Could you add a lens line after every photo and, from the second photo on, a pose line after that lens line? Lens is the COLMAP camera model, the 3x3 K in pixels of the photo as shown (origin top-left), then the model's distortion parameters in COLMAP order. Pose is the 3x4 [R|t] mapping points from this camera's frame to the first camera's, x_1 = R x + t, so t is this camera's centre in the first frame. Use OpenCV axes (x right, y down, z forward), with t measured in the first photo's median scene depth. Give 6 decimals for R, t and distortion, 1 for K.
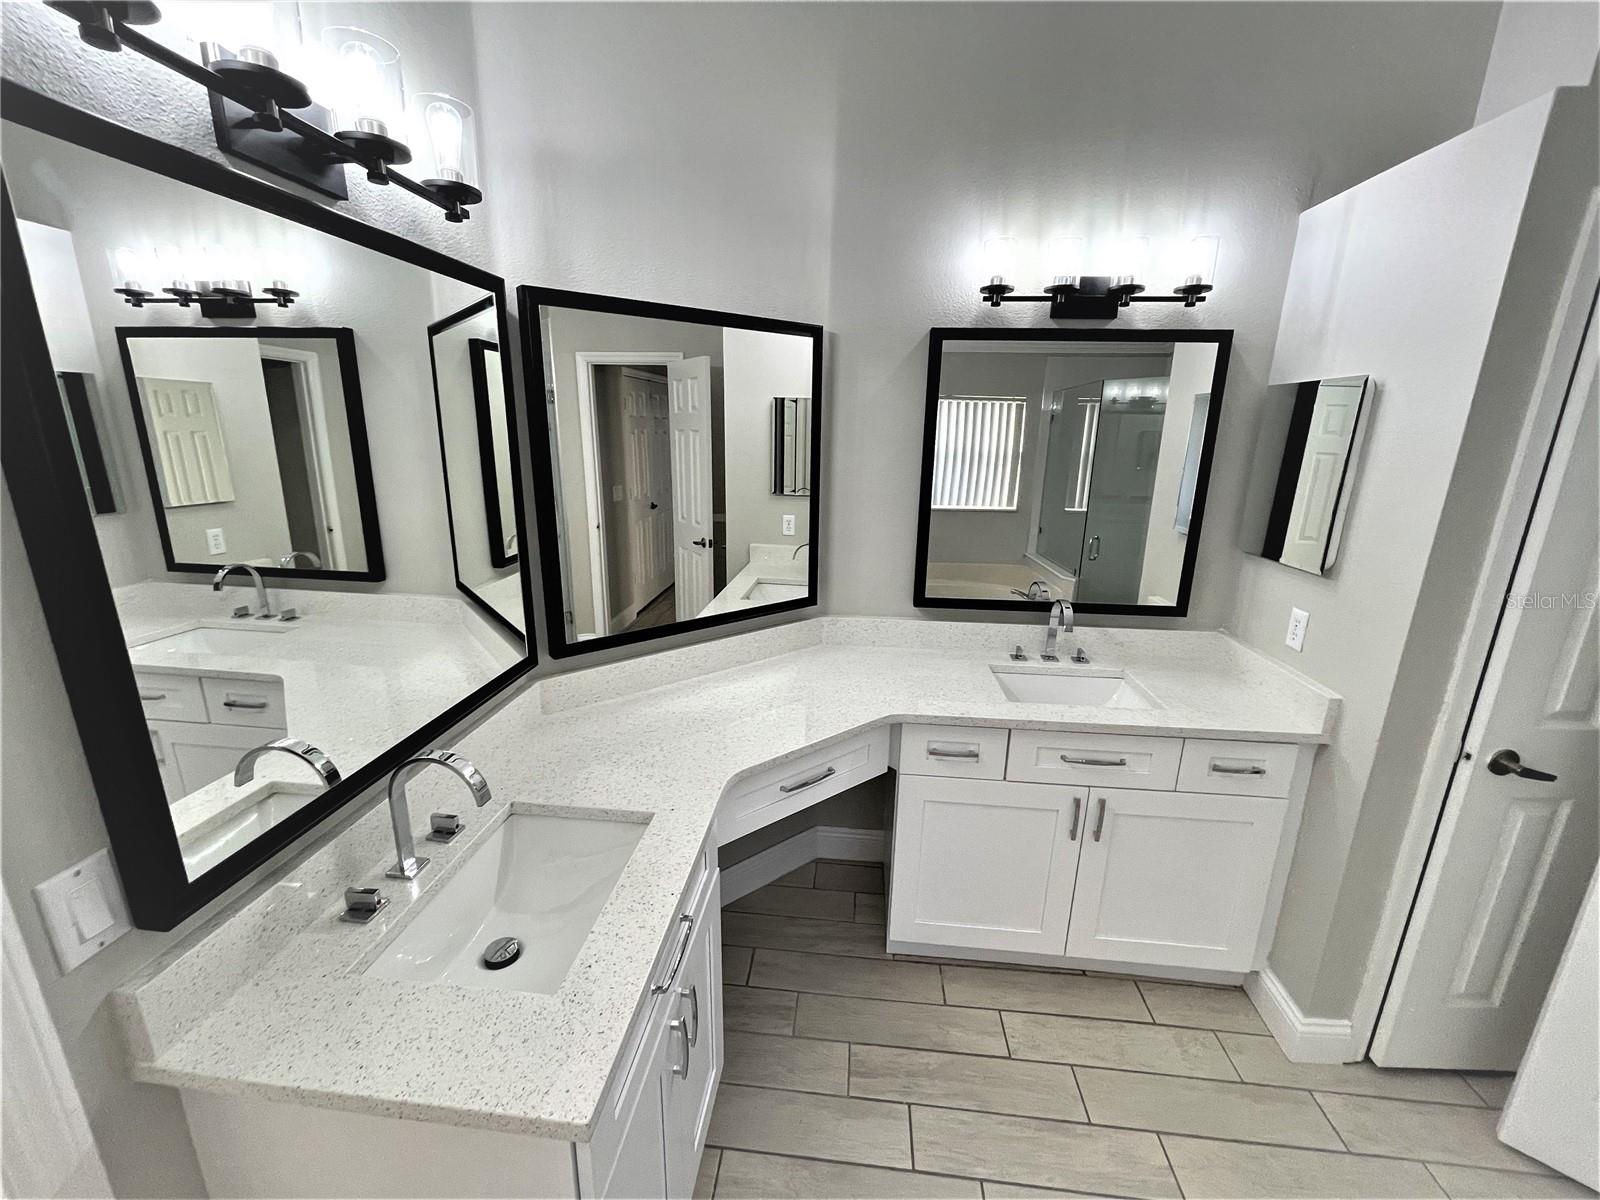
lens RADIAL K [[636.0, 0, 798.9], [0, 636.0, 594.7], [0, 0, 1]] dist [-0.008178, -0.000115]
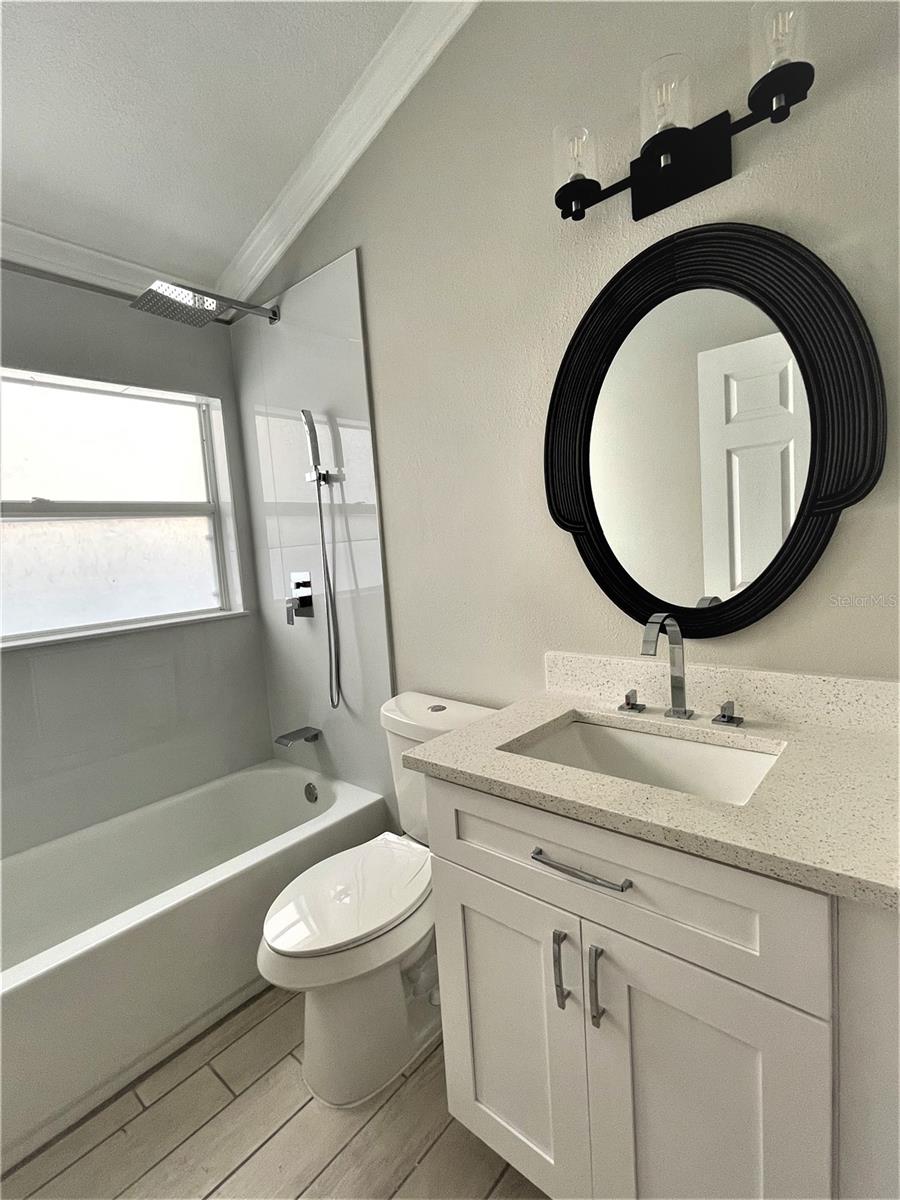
lens RADIAL K [[550.8, 0, 450.0], [0, 550.8, 600.0], [0, 0, 1]] dist [-0.000916, -0.000078]
pose [[0.813868, -0.005232, -0.581026, 0.648695], [-0.072750, 0.991173, -0.110829, 0.079038], [0.576477, 0.132470, 0.806304, 0.483210]]
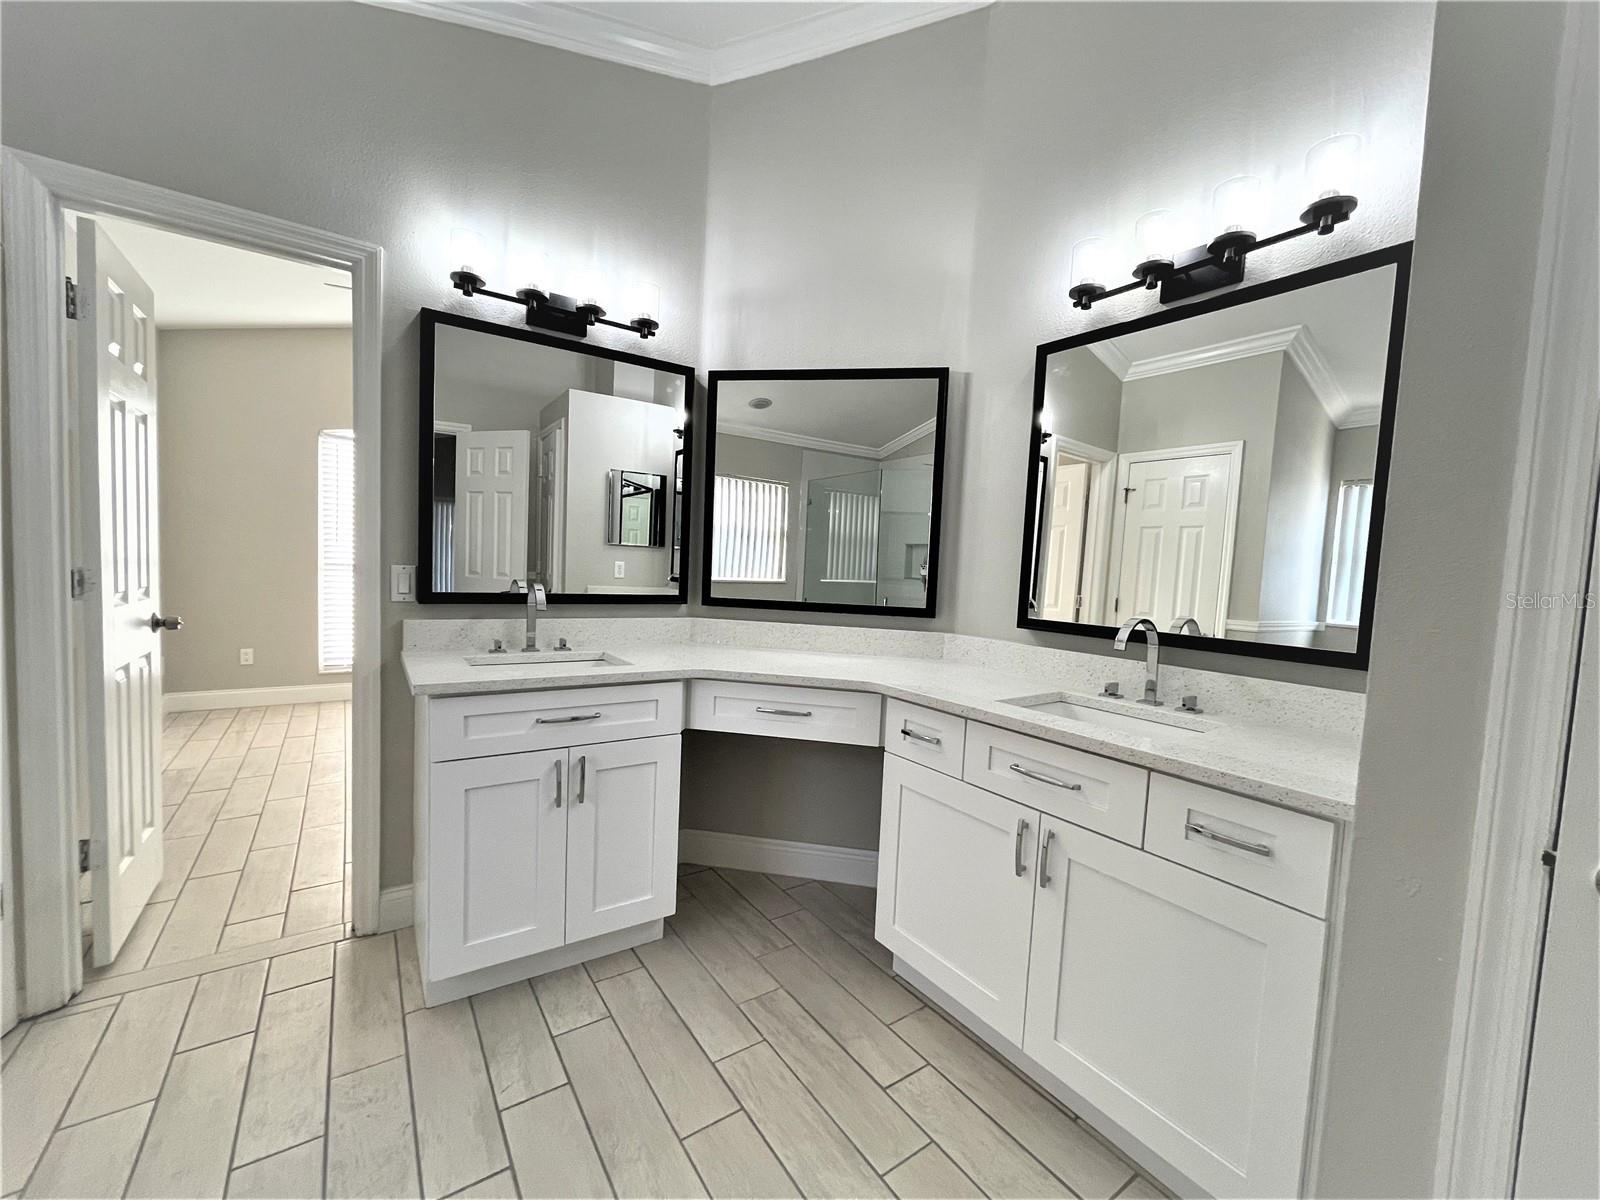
lens RADIAL K [[635.7, 0, 804.4], [0, 635.7, 604.8], [0, 0, 1]] dist [-0.005894, -0.000030]
pose [[0.656830, 0.061780, -0.751504, 0.846777], [-0.222490, 0.968144, -0.114871, 0.205259], [0.720467, 0.242652, 0.649651, 0.188337]]
